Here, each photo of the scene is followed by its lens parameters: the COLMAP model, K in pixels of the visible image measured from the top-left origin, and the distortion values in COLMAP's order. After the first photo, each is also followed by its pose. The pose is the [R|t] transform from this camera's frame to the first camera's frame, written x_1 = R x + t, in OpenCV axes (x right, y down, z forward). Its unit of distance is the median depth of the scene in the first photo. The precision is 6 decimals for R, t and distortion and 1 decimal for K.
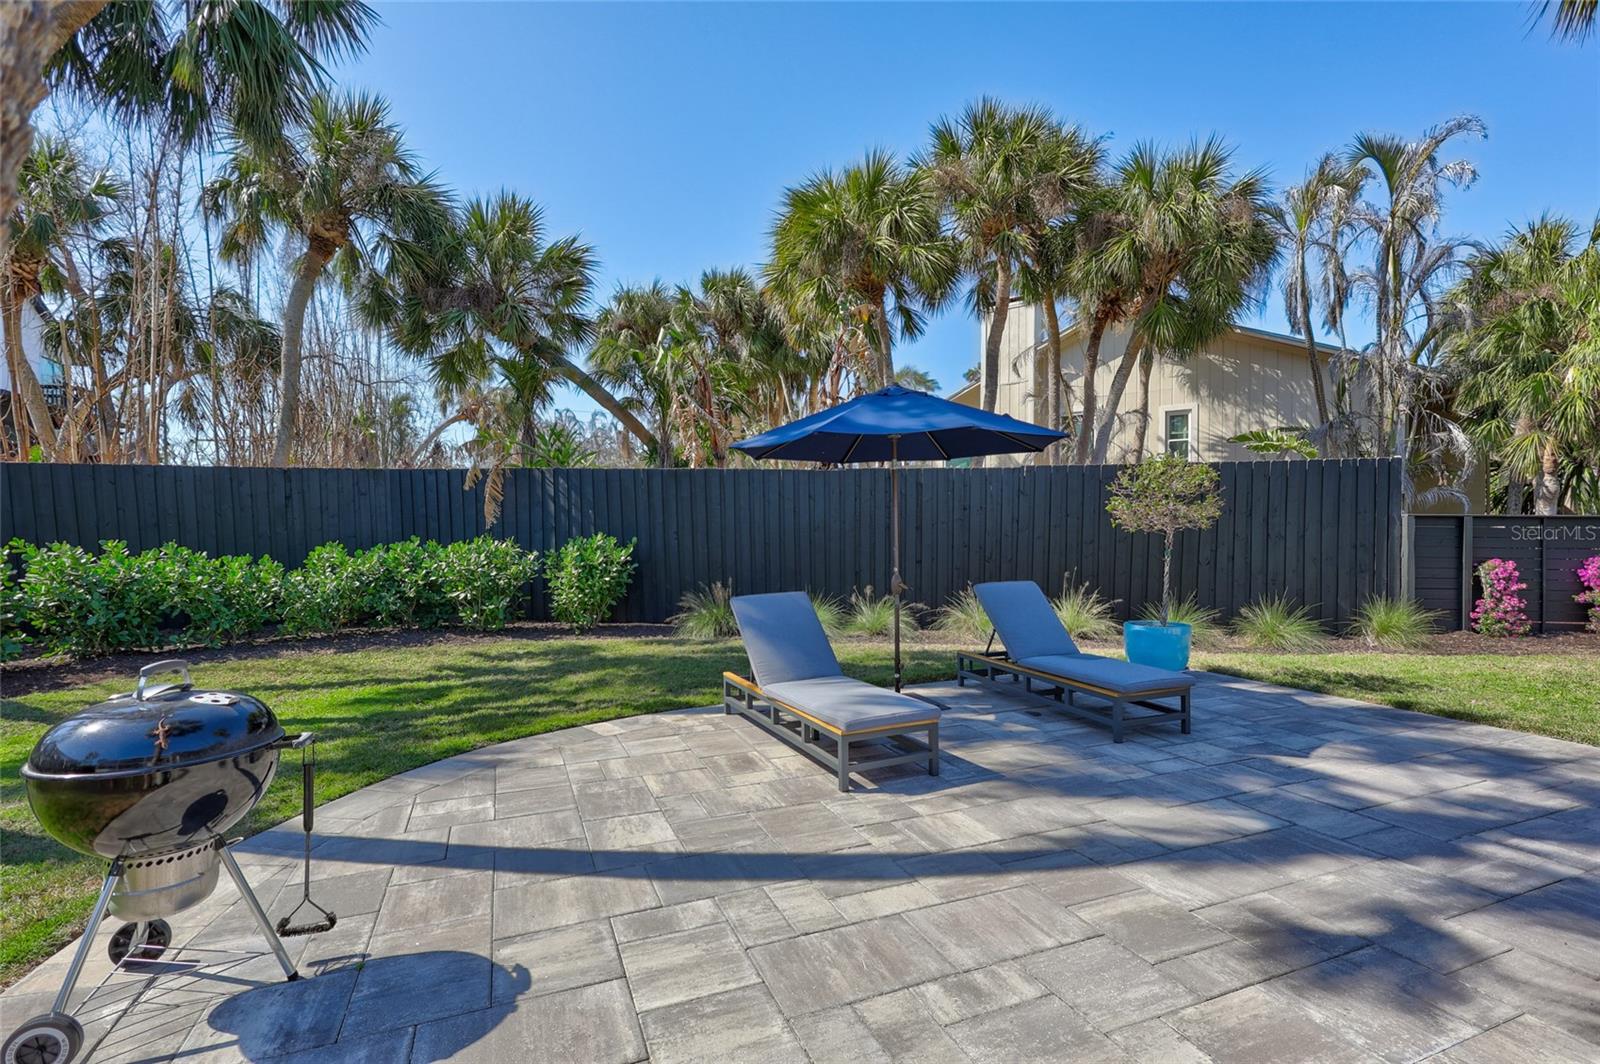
lens RADIAL K [[748.1, 0, 800.0], [0, 748.1, 532.0], [0, 0, 1]] dist [-0.014571, 0.007521]
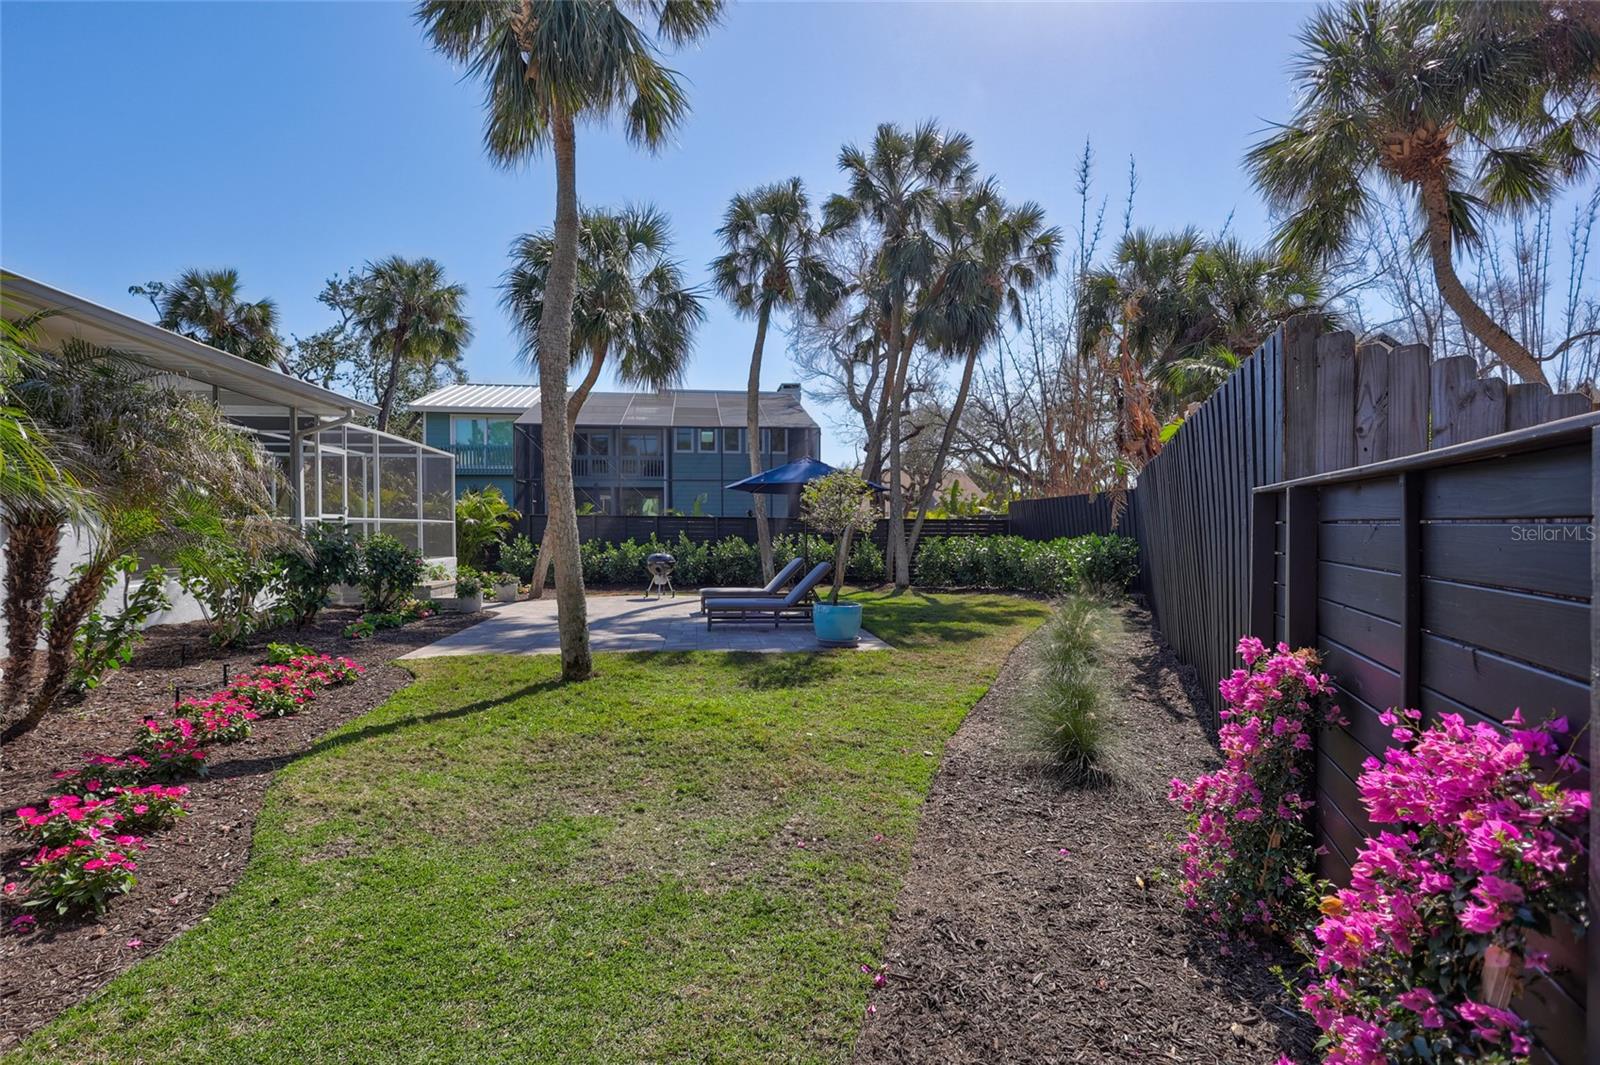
lens RADIAL K [[743.8, 0, 803.2], [0, 743.8, 511.0], [0, 0, 1]] dist [-0.001126, -0.000047]
pose [[-0.248529, -0.023404, -0.968342, 1.316222], [-0.006138, 0.999726, -0.022587, -0.008013], [0.968605, 0.000330, -0.248605, 0.942670]]
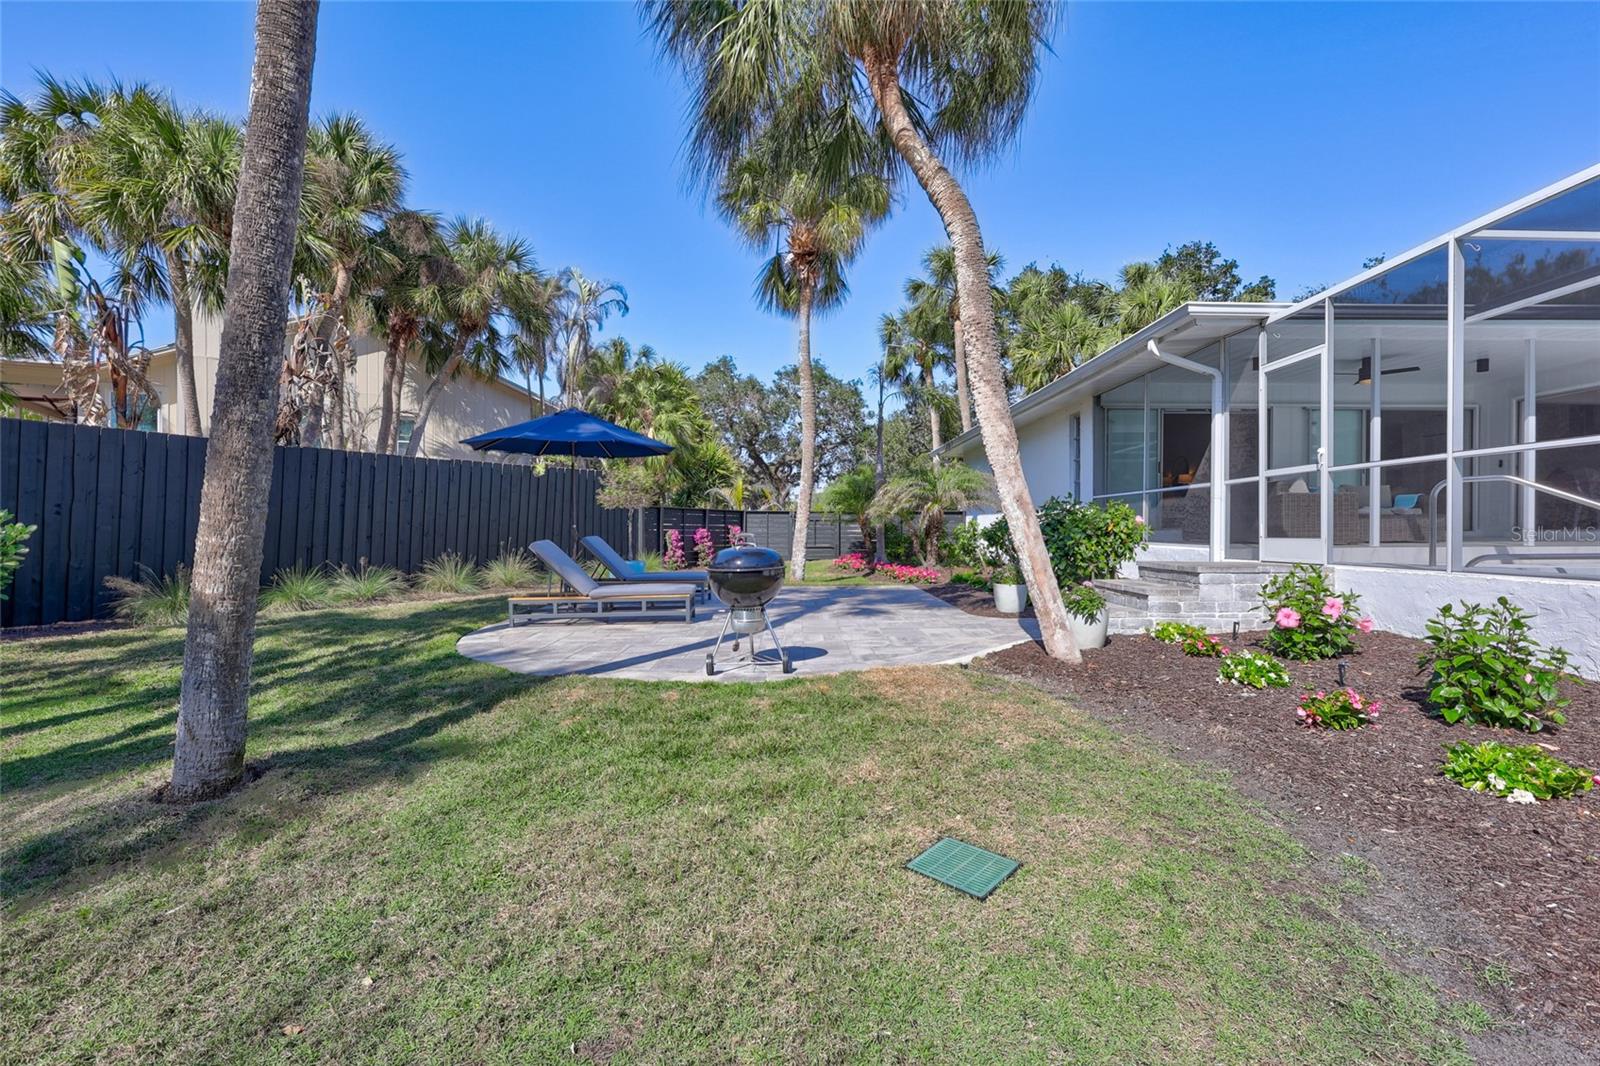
lens RADIAL K [[743.8, 0, 803.2], [0, 743.8, 511.5], [0, 0, 1]] dist [-0.001126, -0.000047]
pose [[0.376619, 0.019861, 0.926155, -0.752370], [0.006821, 0.999684, -0.024212, 0.039380], [-0.926343, 0.015436, 0.376364, -0.033307]]
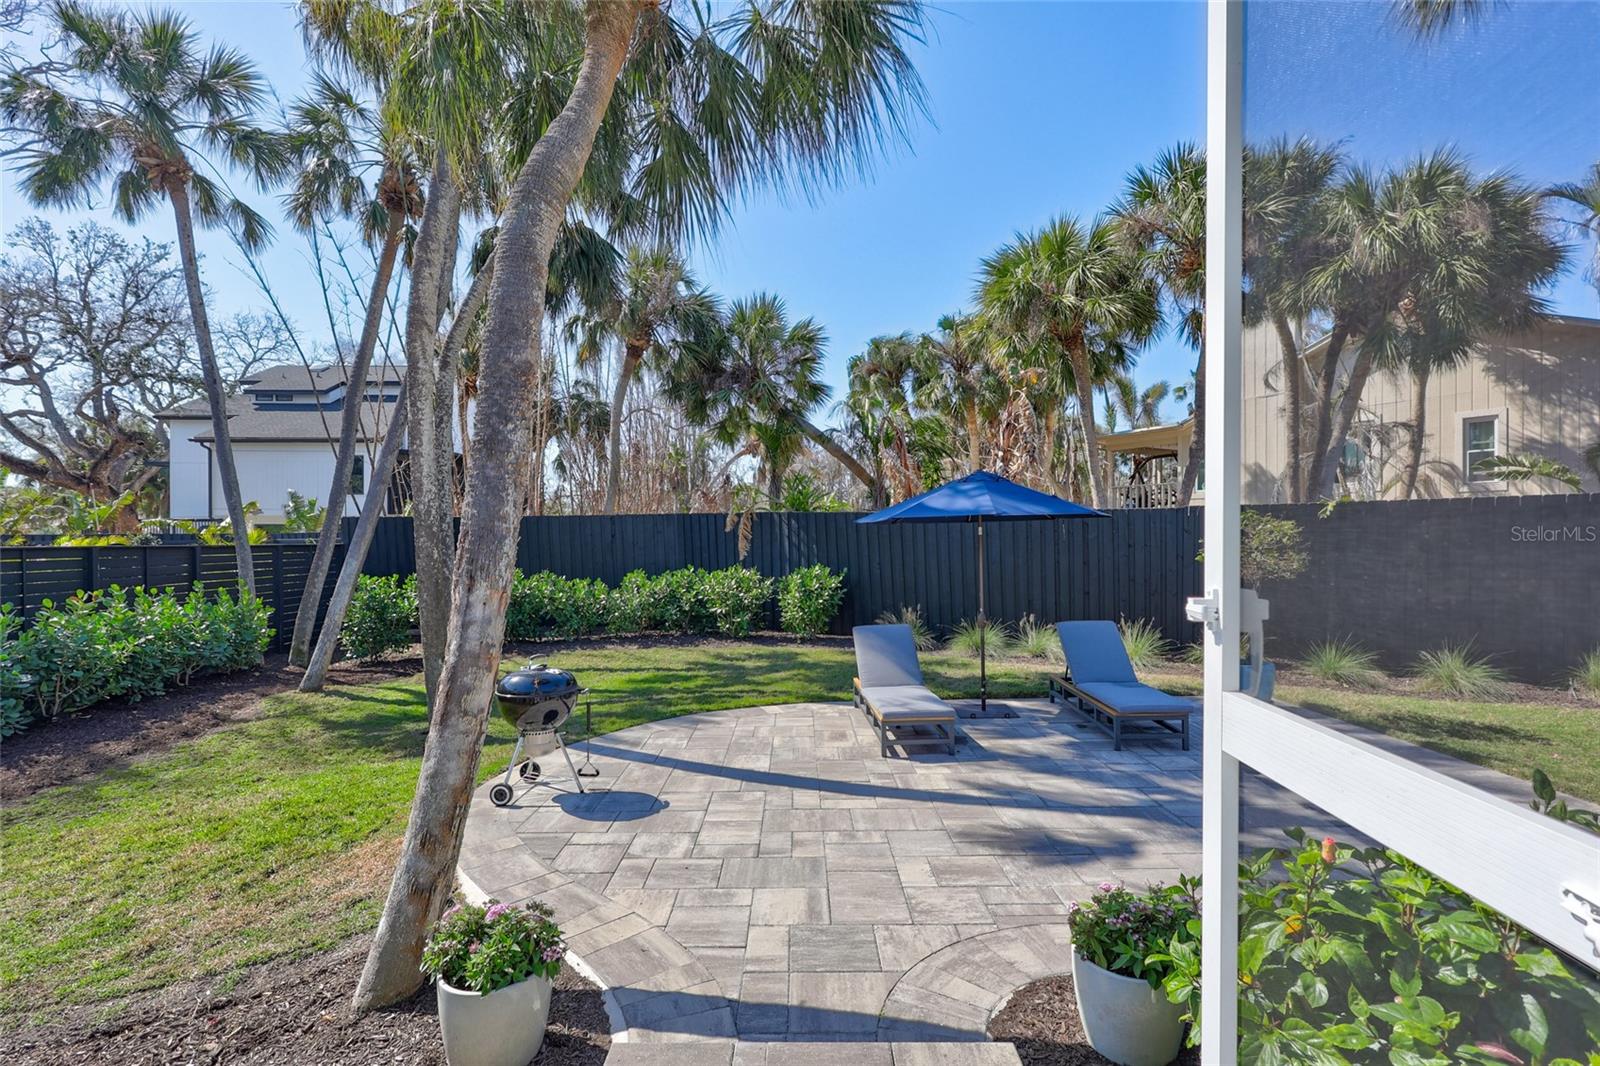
lens RADIAL K [[755.6, 0, 800.0], [0, 755.6, 533.0], [0, 0, 1]] dist [-0.002325, -0.000118]
pose [[0.927813, -0.004374, -0.373019, 0.214658], [0.002258, 0.999979, -0.006108, -0.051324], [0.373038, 0.004825, 0.927804, -0.242516]]
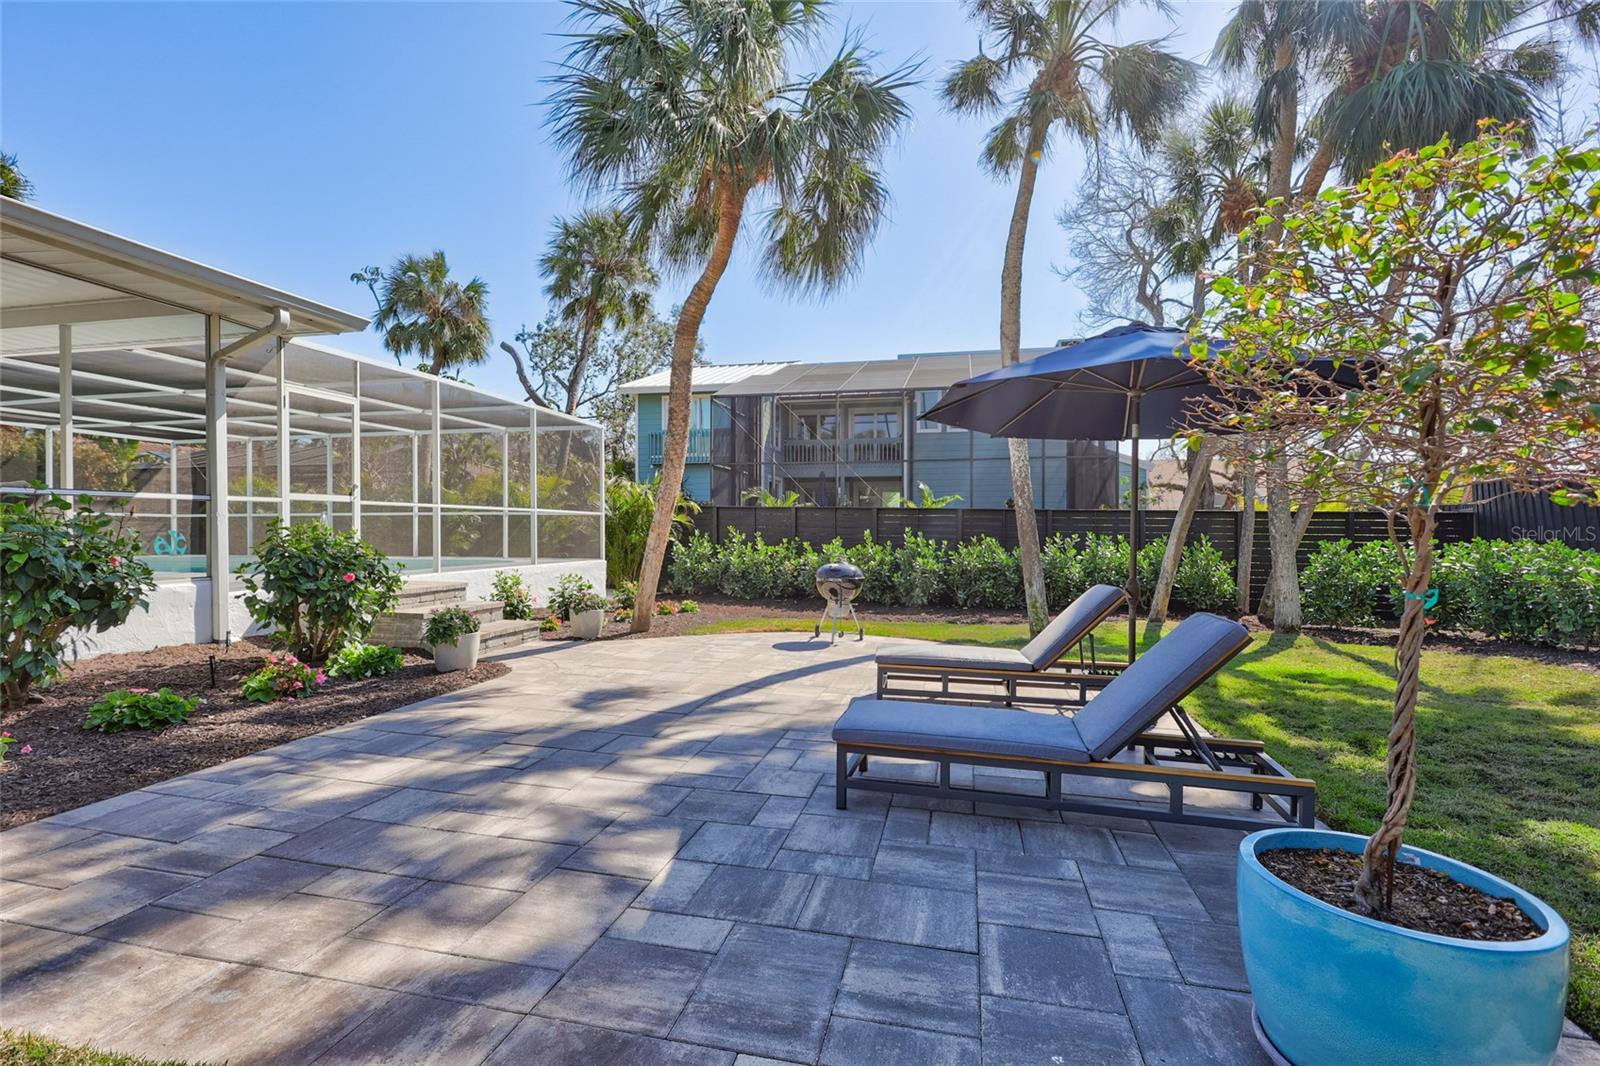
lens RADIAL K [[727.0, 0, 795.1], [0, 727.0, 531.5], [0, 0, 1]] dist [-0.001986, 0.000038]
pose [[-0.583600, -0.002385, -0.812038, 0.582360], [-0.011467, 0.999920, 0.005304, 0.006020], [0.811961, 0.012406, -0.583580, 0.723622]]
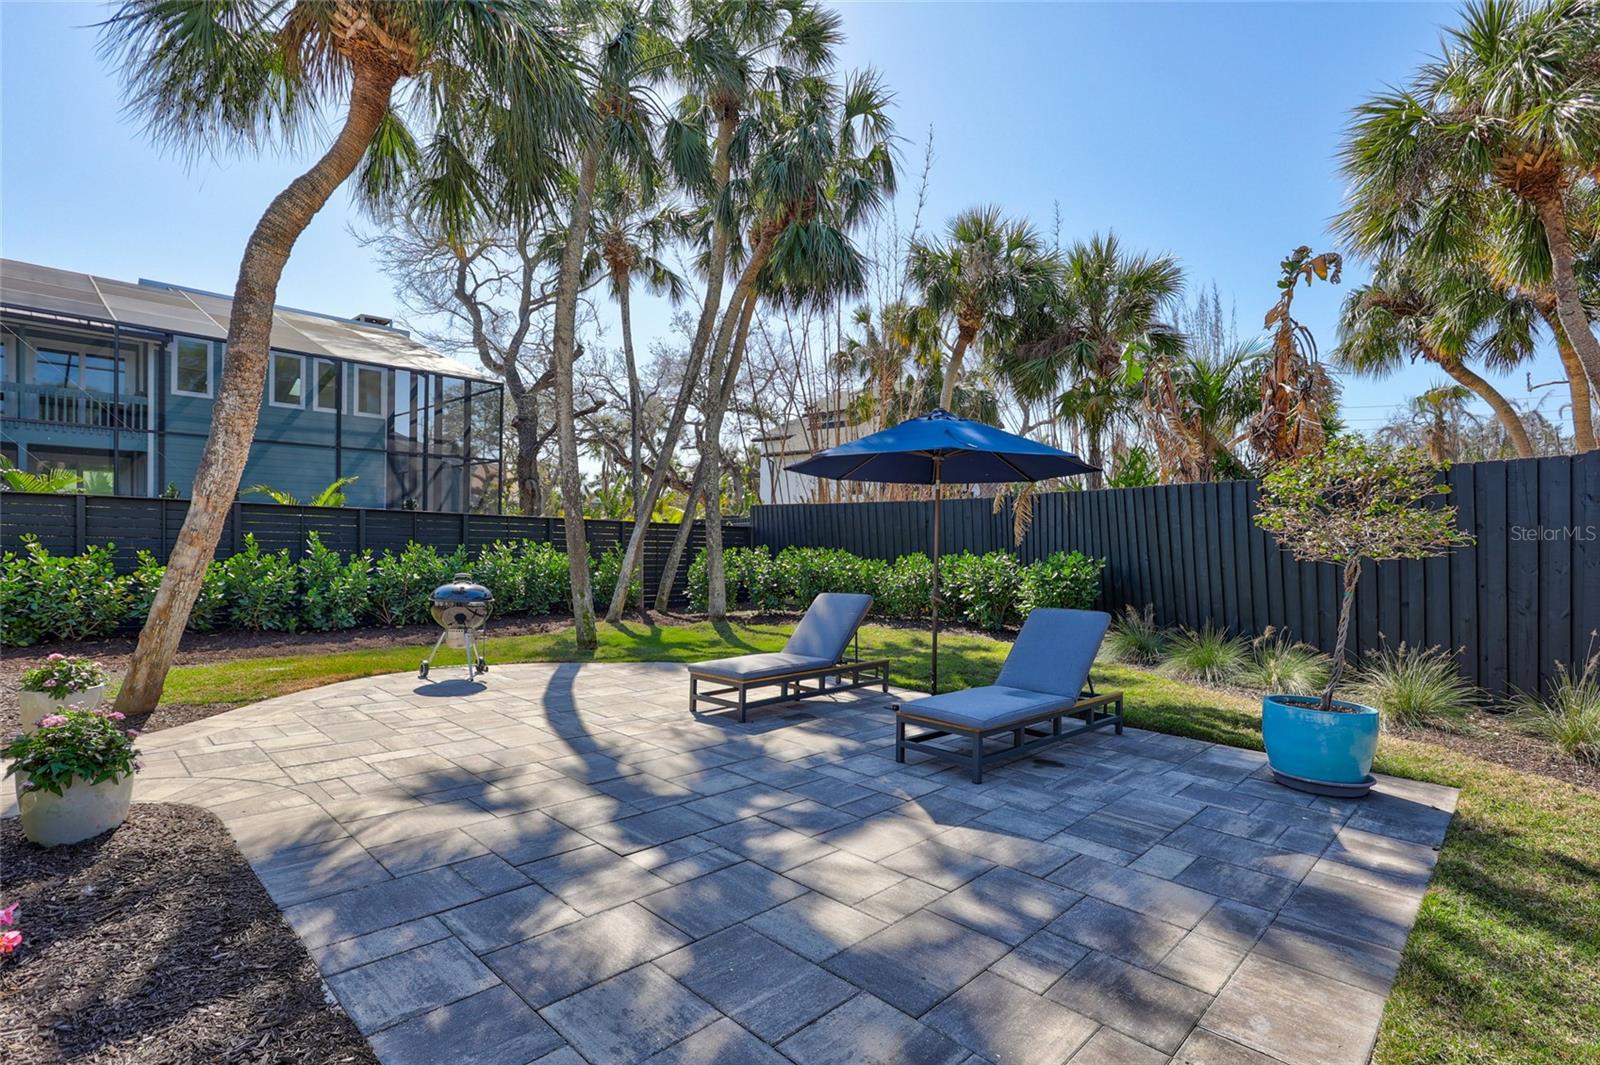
lens RADIAL K [[755.6, 0, 800.0], [0, 755.6, 532.5], [0, 0, 1]] dist [-0.002325, -0.000118]
pose [[0.378840, 0.000235, -0.925462, 0.668377], [-0.026796, 0.999583, -0.010715, -0.003788], [0.925074, 0.028858, 0.378689, 0.266160]]
